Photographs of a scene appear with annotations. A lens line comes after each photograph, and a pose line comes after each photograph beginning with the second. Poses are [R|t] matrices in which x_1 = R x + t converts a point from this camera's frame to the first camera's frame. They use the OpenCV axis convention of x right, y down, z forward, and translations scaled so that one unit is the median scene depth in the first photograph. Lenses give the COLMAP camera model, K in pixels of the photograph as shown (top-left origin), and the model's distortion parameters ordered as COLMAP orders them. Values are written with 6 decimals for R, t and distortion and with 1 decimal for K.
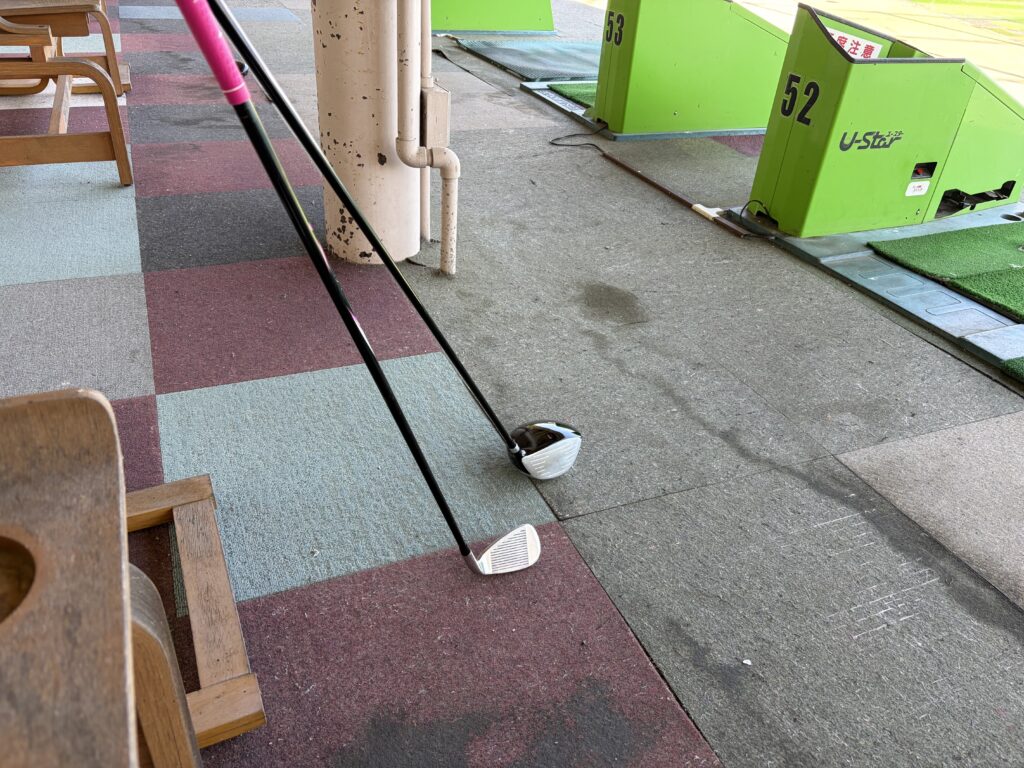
lens RADIAL K [[775.1, 0, 512.0], [0, 775.1, 384.0], [0, 0, 1]] dist [-0.000202, 0.002913]
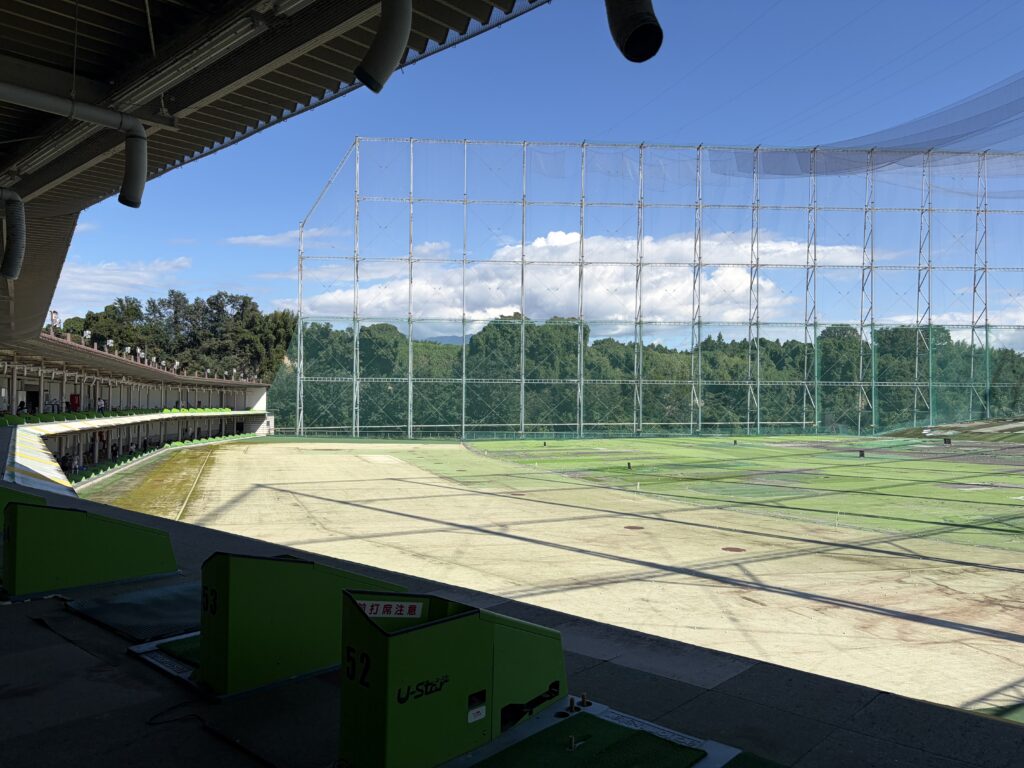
lens RADIAL K [[769.0, 0, 512.0], [0, 769.0, 384.0], [0, 0, 1]] dist [0.051285, -0.069383]
pose [[0.910923, -0.047348, 0.409851, 0.110929], [0.263073, 0.831907, -0.488594, -0.079593], [-0.317824, 0.552892, 0.770259, -0.202341]]
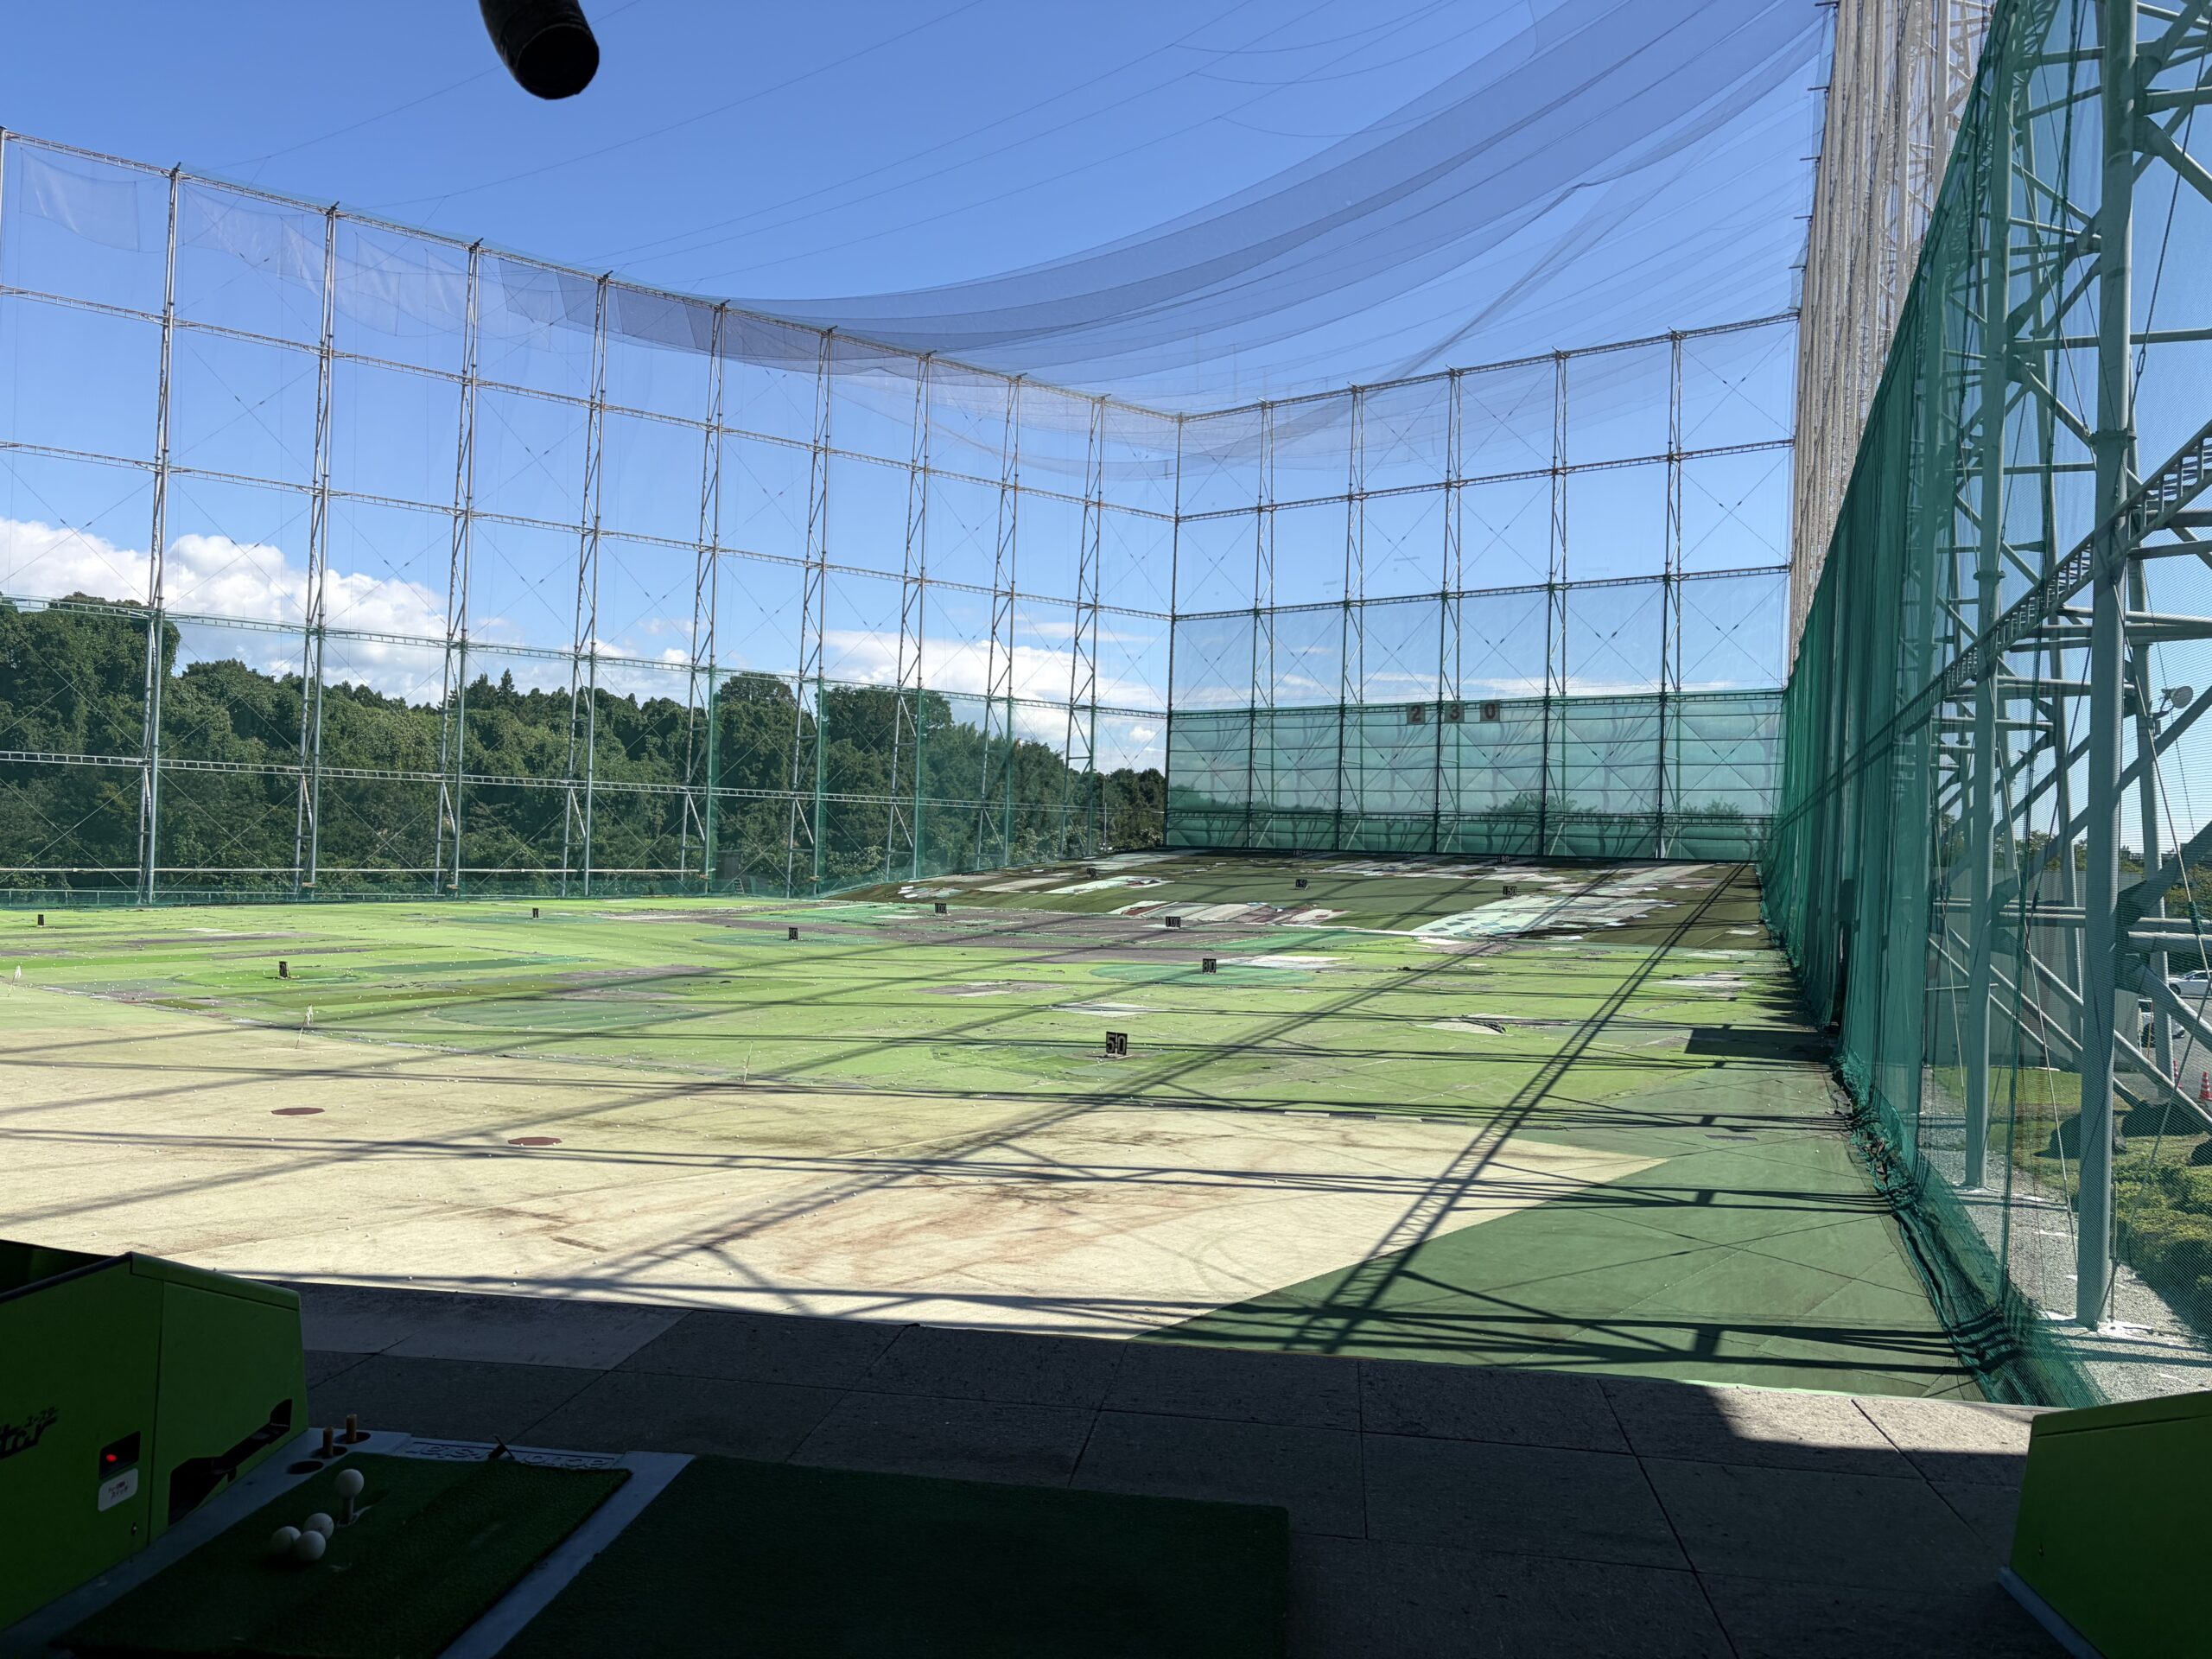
lens RADIAL K [[1661.2, 0, 1106.0], [0, 1661.2, 829.5], [0, 0, 1]] dist [0.051285, -0.069383]
pose [[0.512294, -0.036899, 0.858017, -0.082112], [0.461603, 0.854322, -0.238868, -0.056818], [-0.724208, 0.518433, 0.454696, -0.213417]]
